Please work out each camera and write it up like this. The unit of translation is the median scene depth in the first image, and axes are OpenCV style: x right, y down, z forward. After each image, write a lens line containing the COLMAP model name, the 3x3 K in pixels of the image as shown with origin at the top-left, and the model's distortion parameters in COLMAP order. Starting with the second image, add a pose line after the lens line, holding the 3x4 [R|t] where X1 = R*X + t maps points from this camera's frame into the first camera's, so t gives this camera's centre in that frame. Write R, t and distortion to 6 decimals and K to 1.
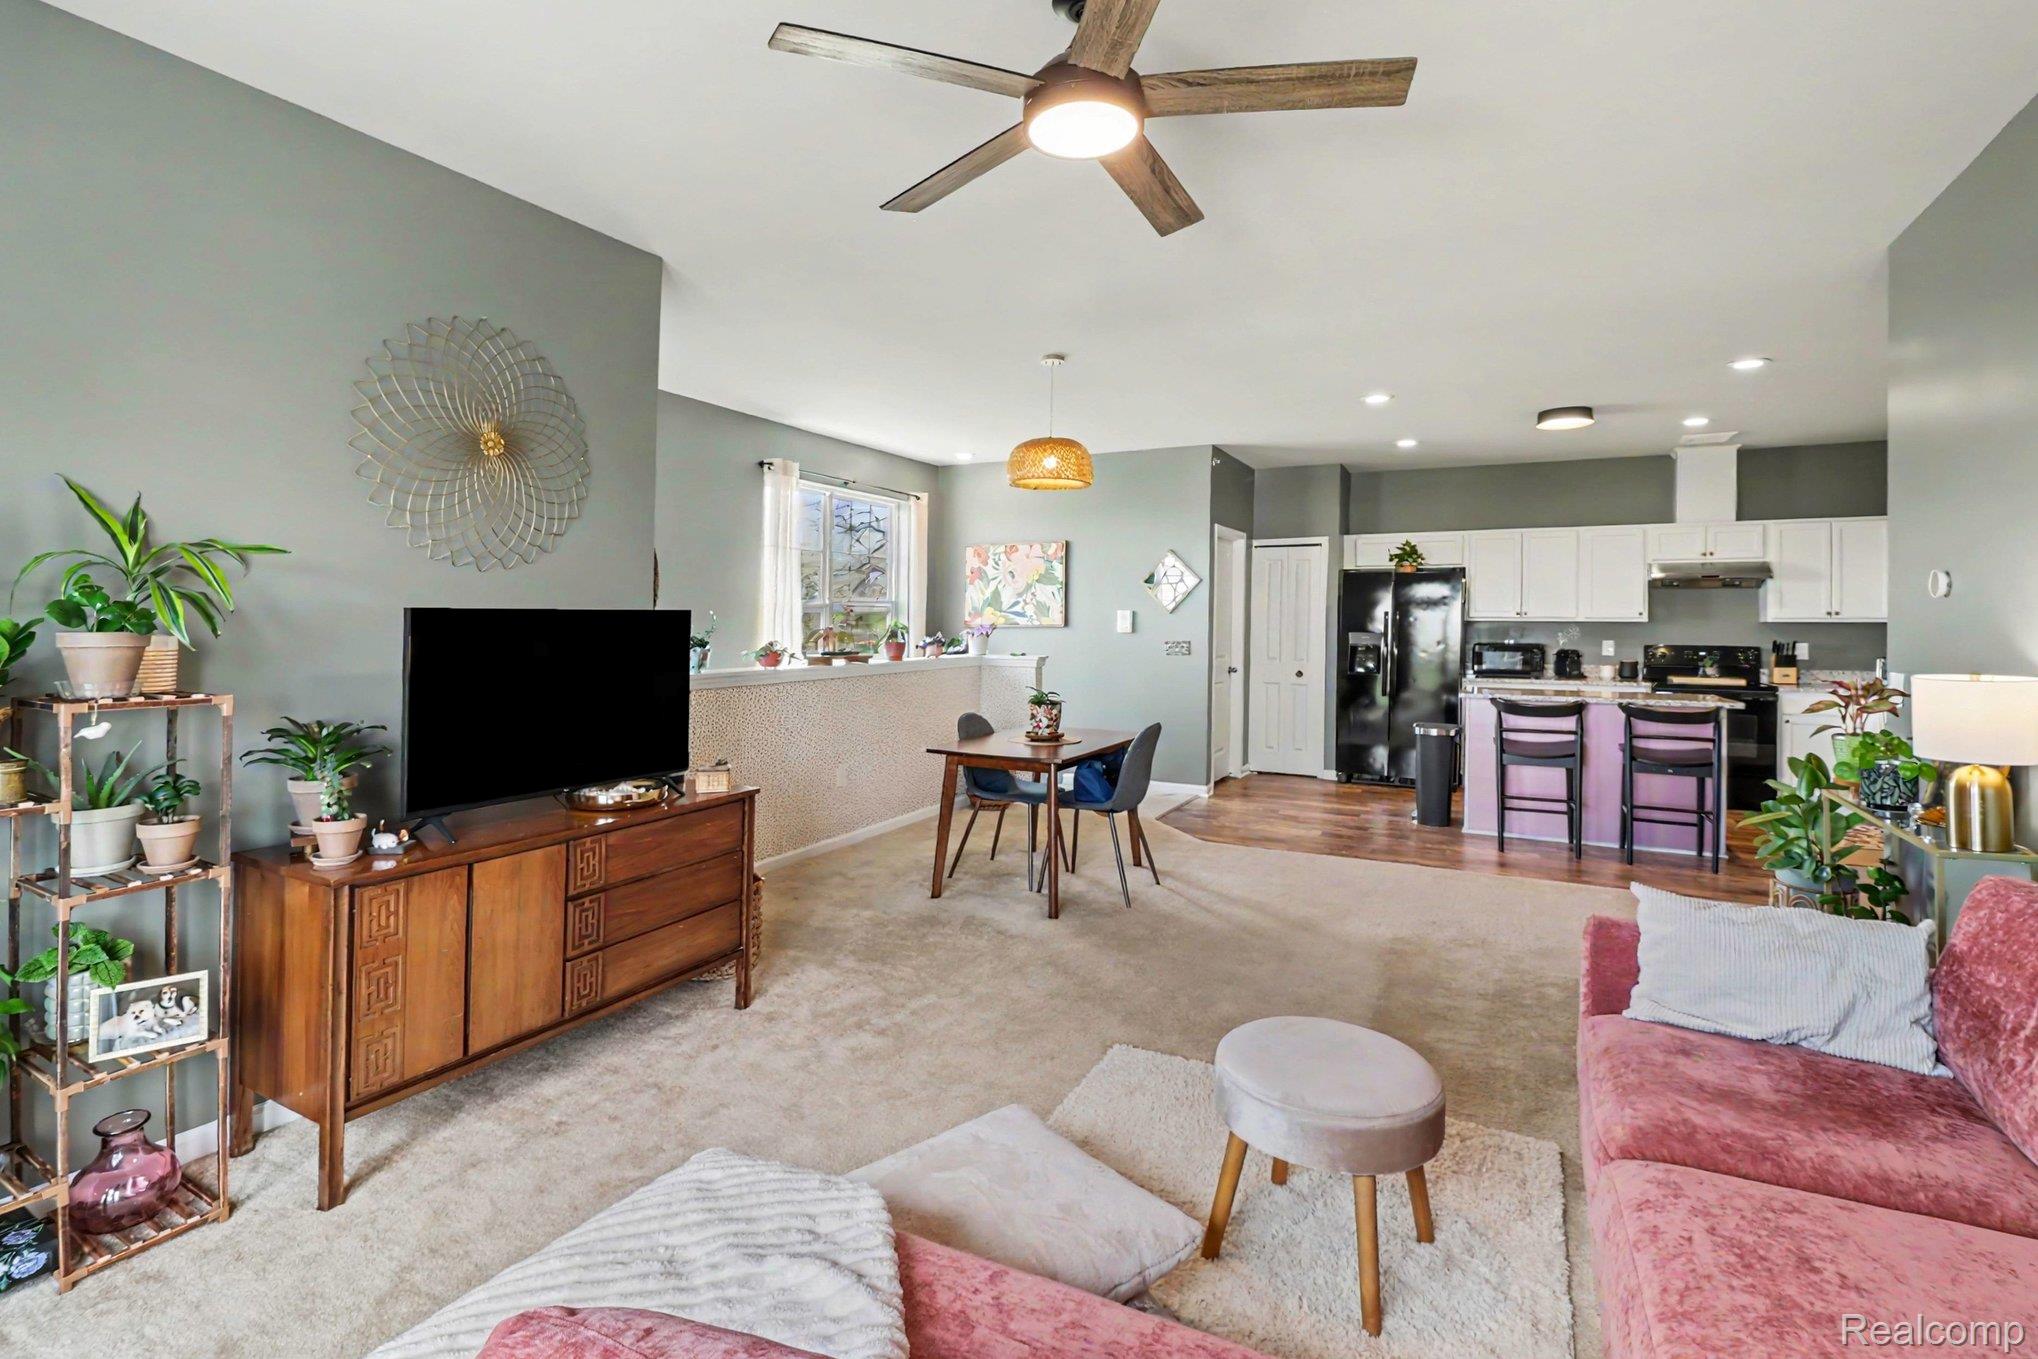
lens RADIAL K [[969.7, 0, 980.1], [0, 969.7, 625.8], [0, 0, 1]] dist [-0.004558, -0.009724]
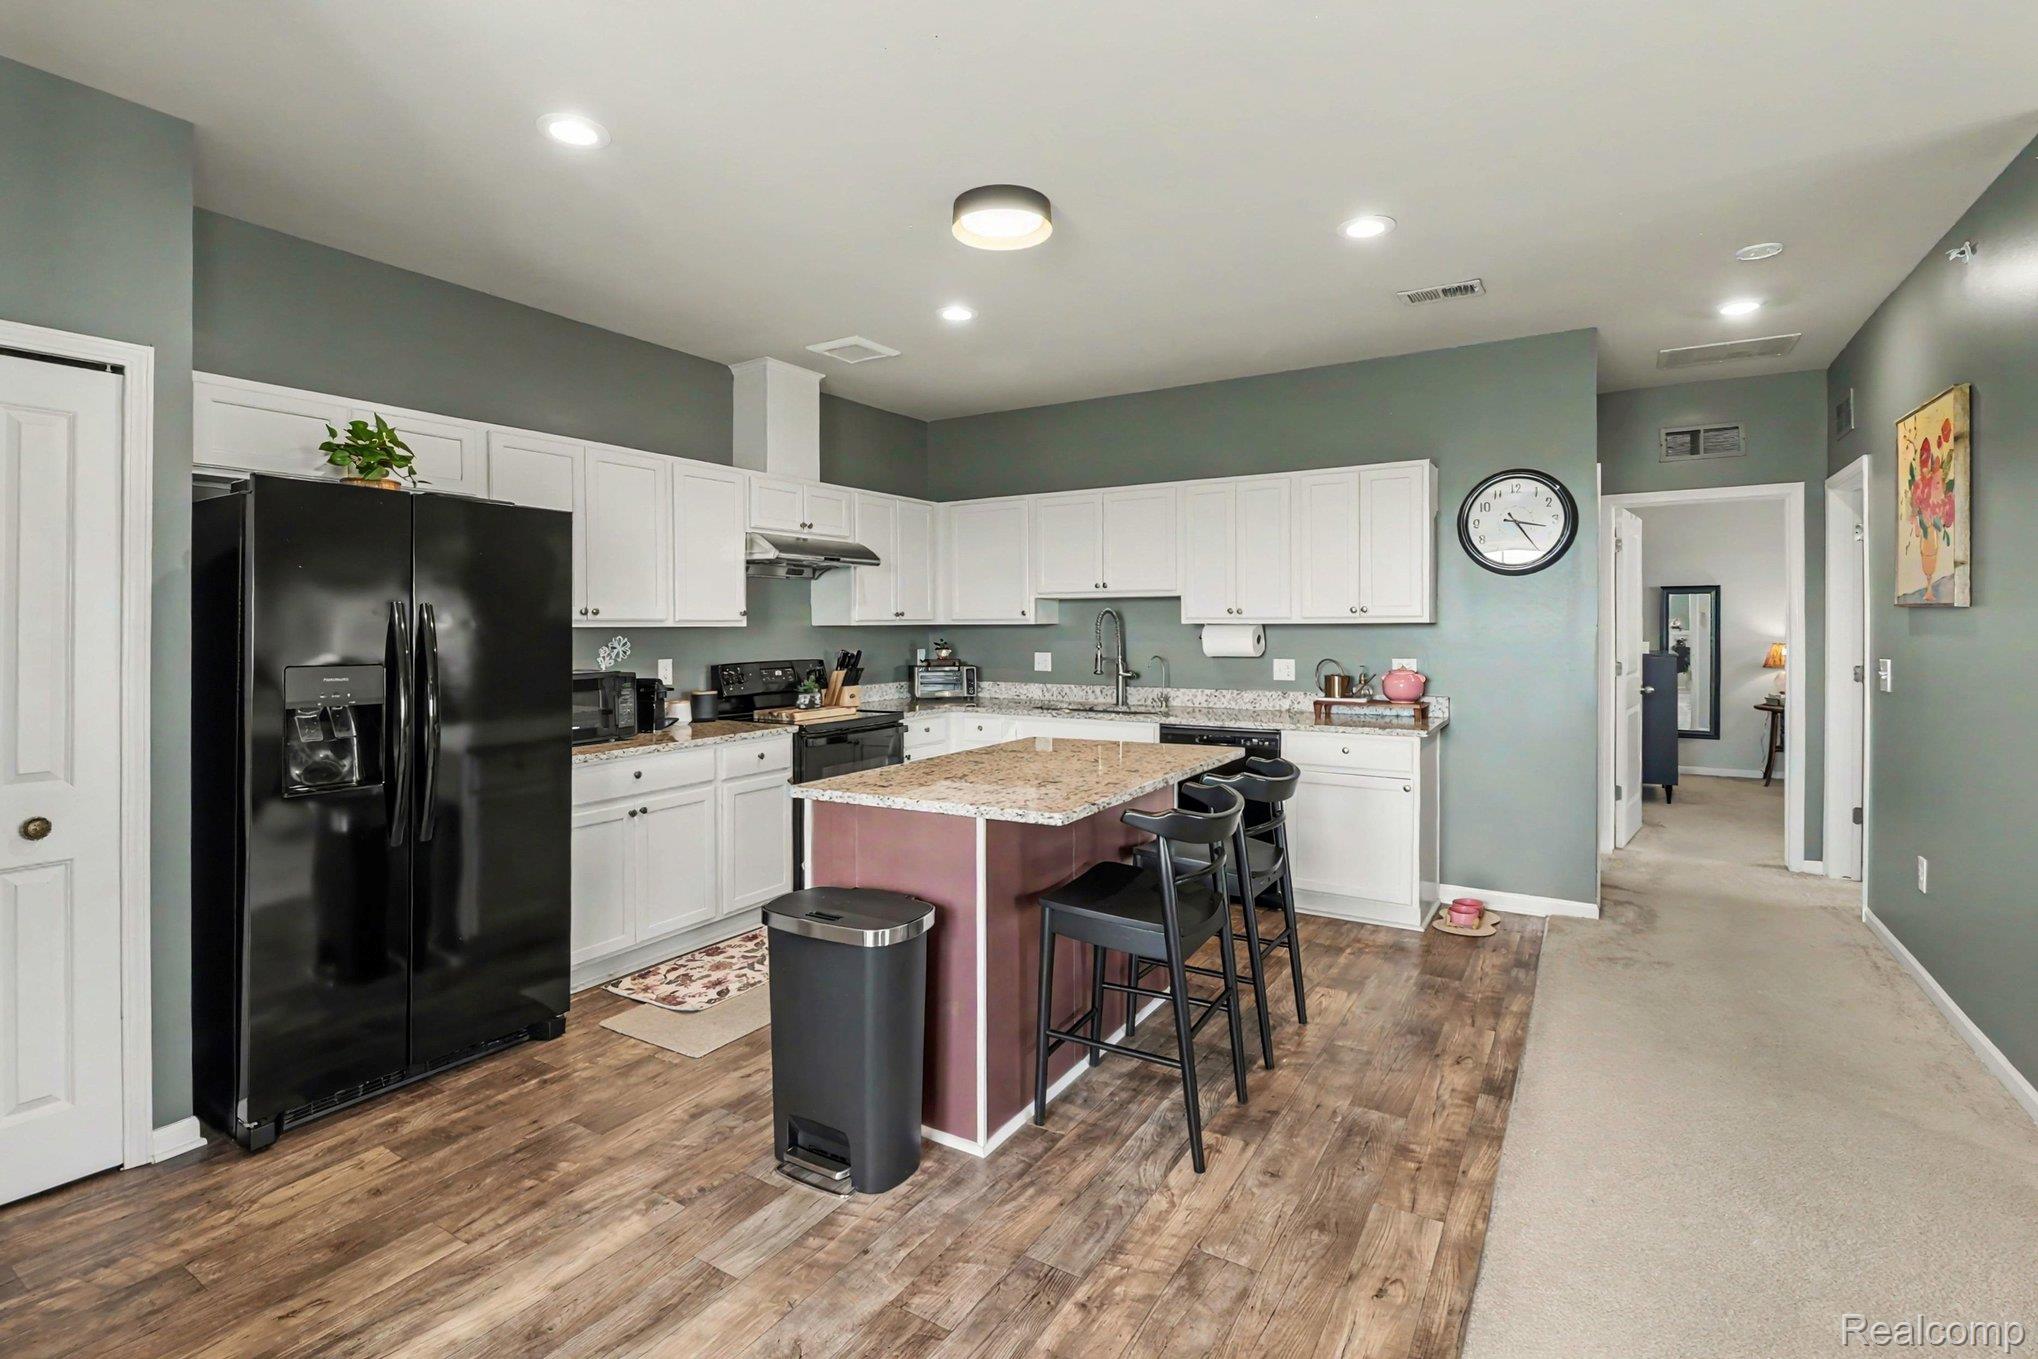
lens RADIAL K [[969.7, 0, 1002.2], [0, 969.7, 632.7], [0, 0, 1]] dist [-0.004558, -0.009724]
pose [[0.059802, -0.011941, 0.998139, 0.124815], [0.011356, 0.999872, 0.011282, -0.007597], [-0.998146, 0.010661, 0.059930, 1.191262]]
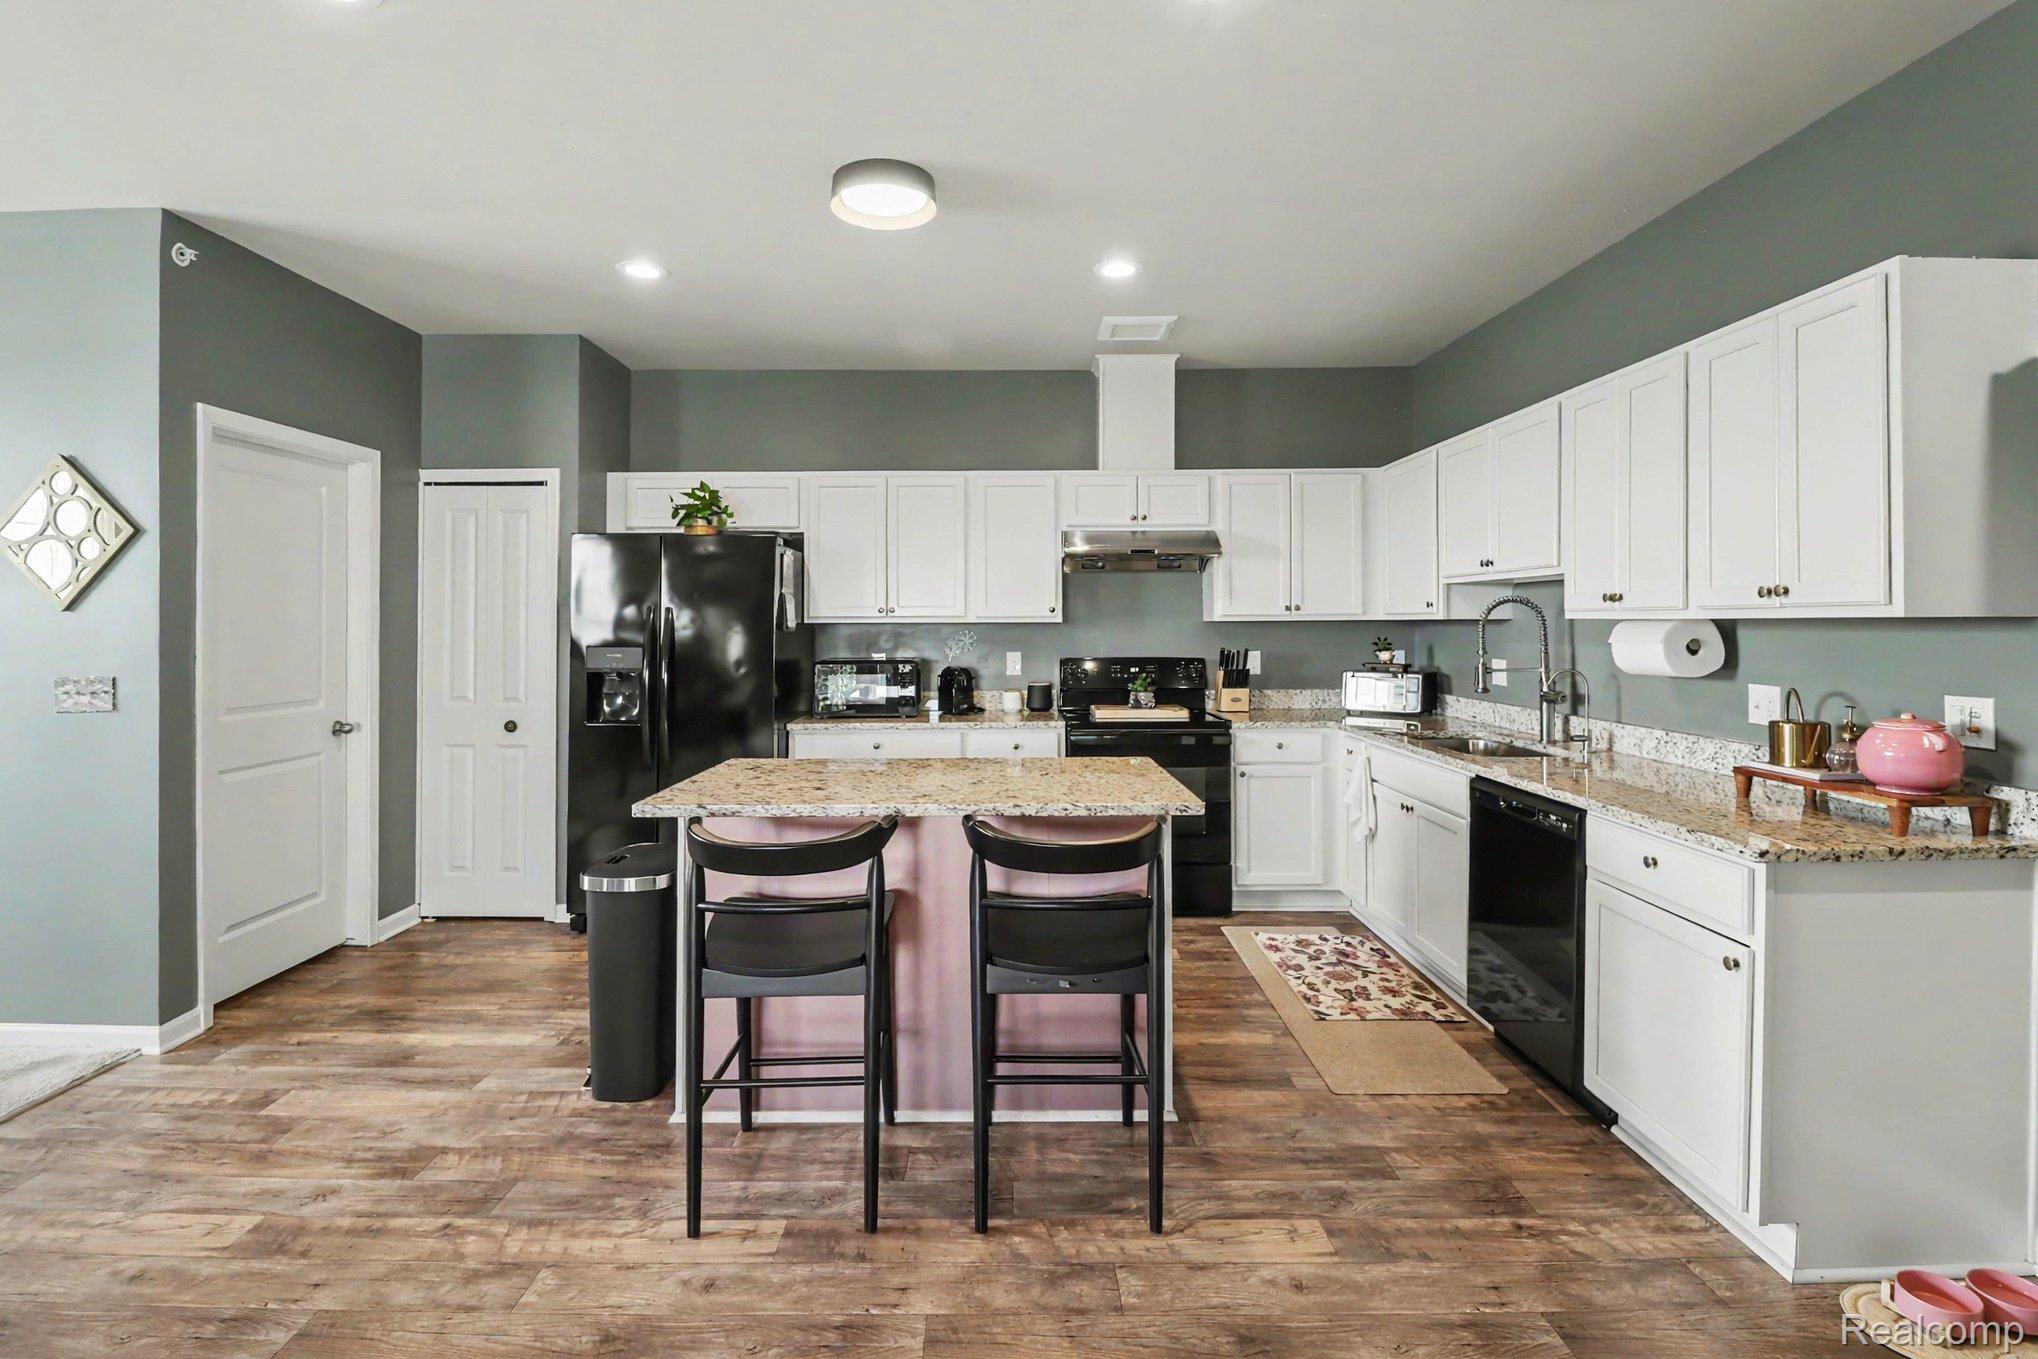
lens RADIAL K [[969.7, 0, 991.9], [0, 969.7, 629.5], [0, 0, 1]] dist [-0.004558, -0.009724]
pose [[0.883297, -0.011691, 0.468667, 0.524777], [0.011145, 0.999930, 0.003937, -0.003571], [-0.468681, 0.001746, 0.883366, 0.684085]]
